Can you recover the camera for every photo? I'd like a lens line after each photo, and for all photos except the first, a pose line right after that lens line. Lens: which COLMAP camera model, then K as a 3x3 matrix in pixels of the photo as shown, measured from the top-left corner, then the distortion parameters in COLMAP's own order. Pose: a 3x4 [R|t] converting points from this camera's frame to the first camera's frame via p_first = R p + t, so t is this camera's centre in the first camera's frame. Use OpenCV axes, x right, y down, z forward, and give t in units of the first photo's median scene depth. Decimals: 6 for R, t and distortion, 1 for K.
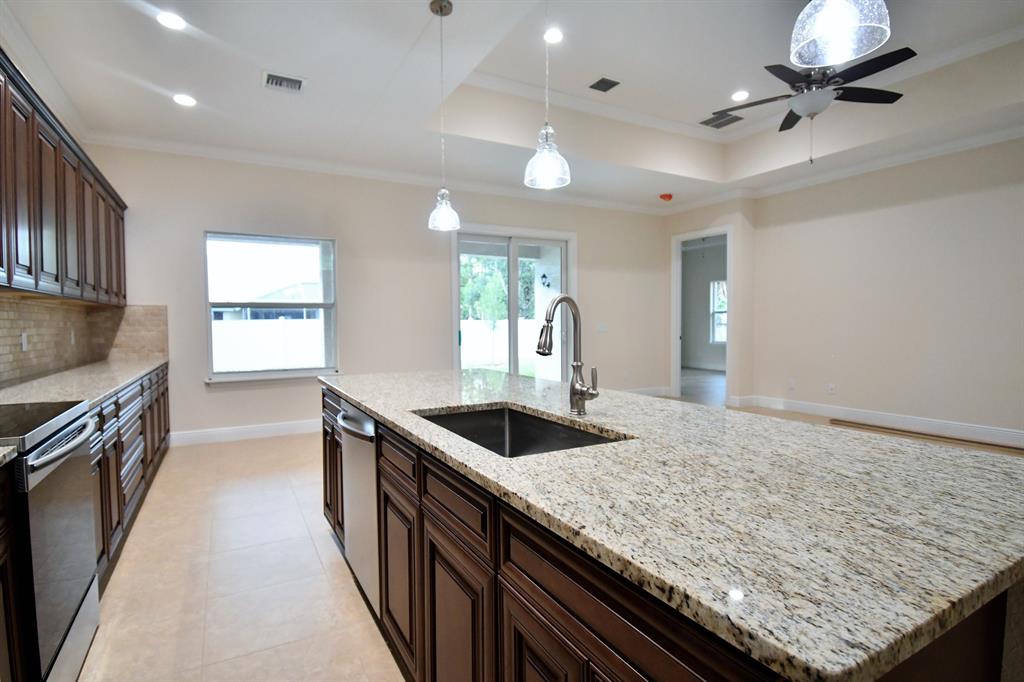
lens RADIAL K [[501.6, 0, 512.0], [0, 501.6, 341.0], [0, 0, 1]] dist [0.004251, -0.020900]
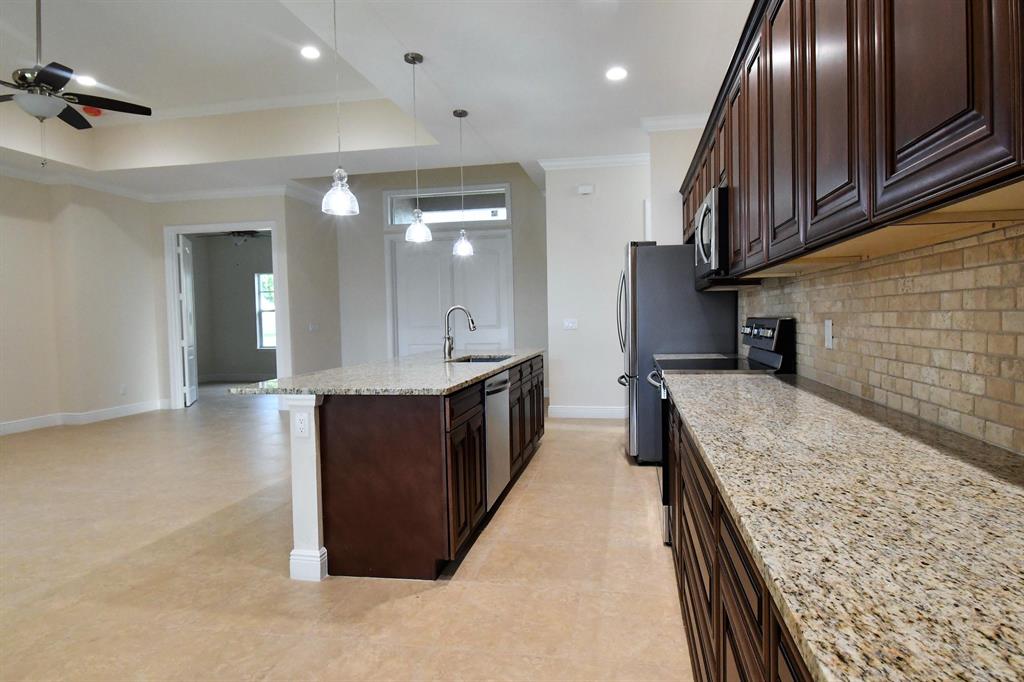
lens RADIAL K [[560.1, 0, 534.0], [0, 560.1, 339.1], [0, 0, 1]] dist [0.022057, -0.032983]
pose [[-0.772075, -0.002164, 0.635527, -2.766979], [0.049296, 0.996777, 0.063282, -0.133367], [-0.633616, 0.080187, -0.769481, 4.234721]]
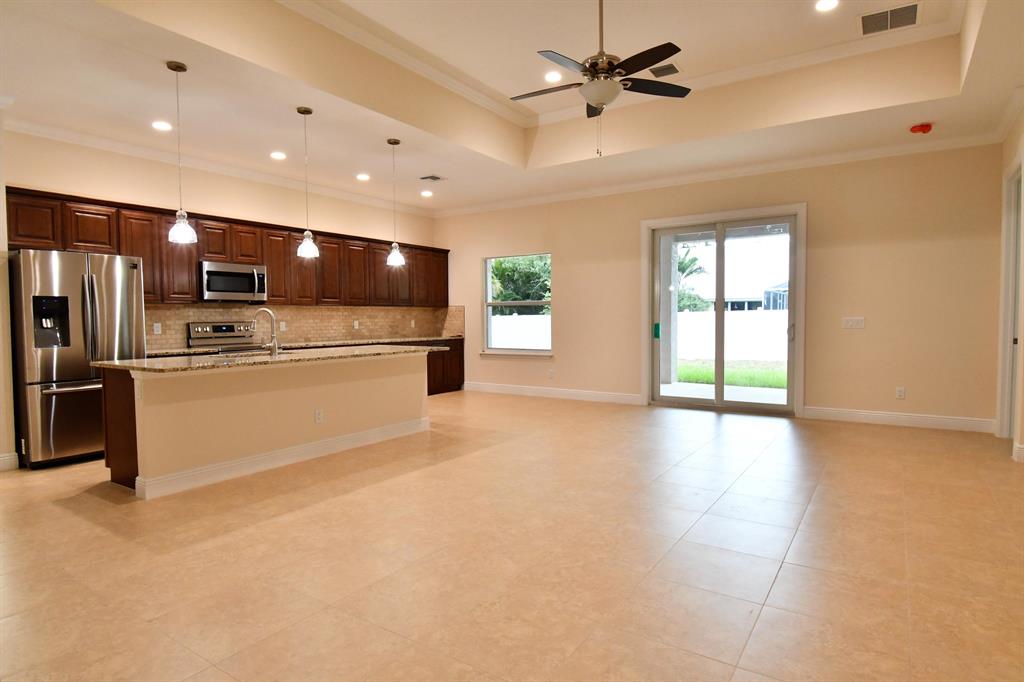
lens RADIAL K [[580.7, 0, 512.0], [0, 580.7, 341.0], [0, 0, 1]] dist [0.026915, -0.039566]
pose [[0.455629, 0.042565, -0.889152, 5.129811], [-0.030247, 0.999020, 0.032326, -0.094129], [0.889656, 0.012165, 0.456470, 1.160092]]
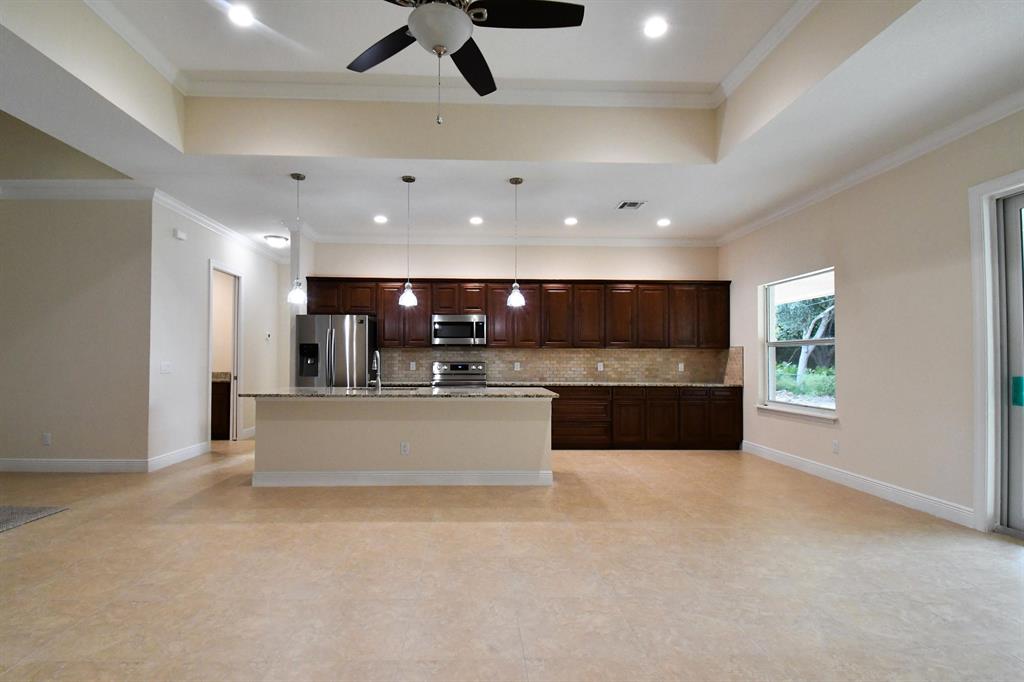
lens RADIAL K [[493.5, 0, 486.3], [0, 493.5, 349.5], [0, 0, 1]] dist [0.003293, -0.000010]
pose [[-0.460116, -0.010002, -0.887802, 3.825463], [-0.033337, 0.999426, 0.006018, -0.218493], [0.887233, 0.032365, -0.460186, 4.576527]]
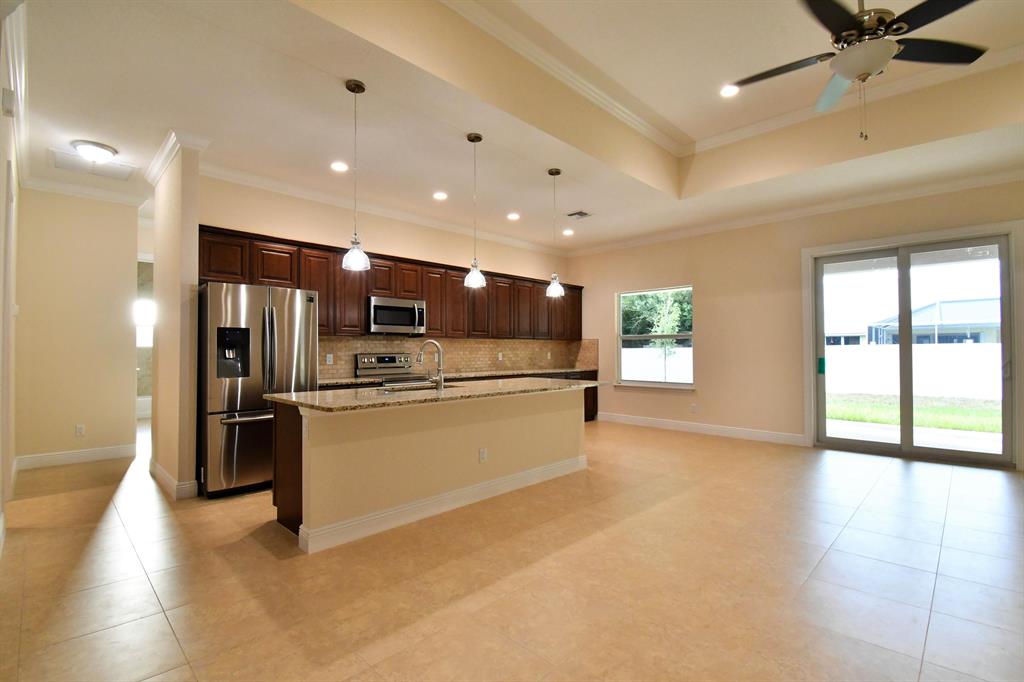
lens RADIAL K [[474.0, 0, 512.0], [0, 474.0, 341.0], [0, 0, 1]] dist [-0.000382, -0.000282]
pose [[0.285632, -0.009061, -0.958297, 3.748569], [-0.036721, 0.999117, -0.020392, -0.086341], [0.957636, 0.041014, 0.285047, 1.082421]]
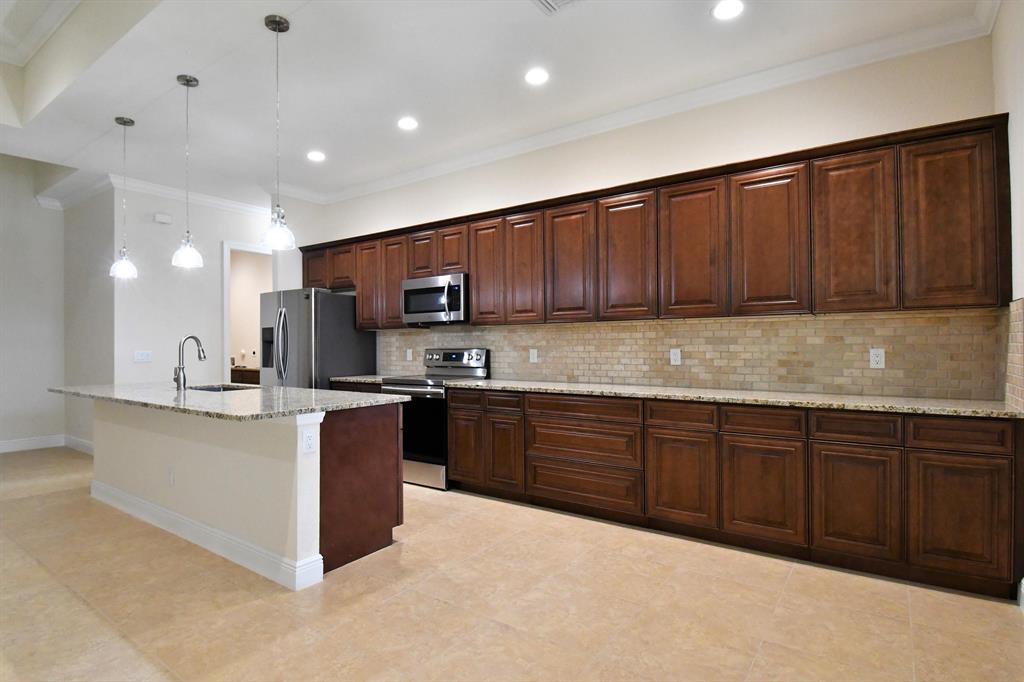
lens RADIAL K [[535.0, 0, 495.2], [0, 535.0, 342.0], [0, 0, 1]] dist [0.015675, -0.027627]
pose [[-0.913341, 0.012813, -0.406994, -0.245517], [-0.000170, 0.999493, 0.031848, -0.210755], [0.407196, 0.029157, -0.912875, 5.688388]]
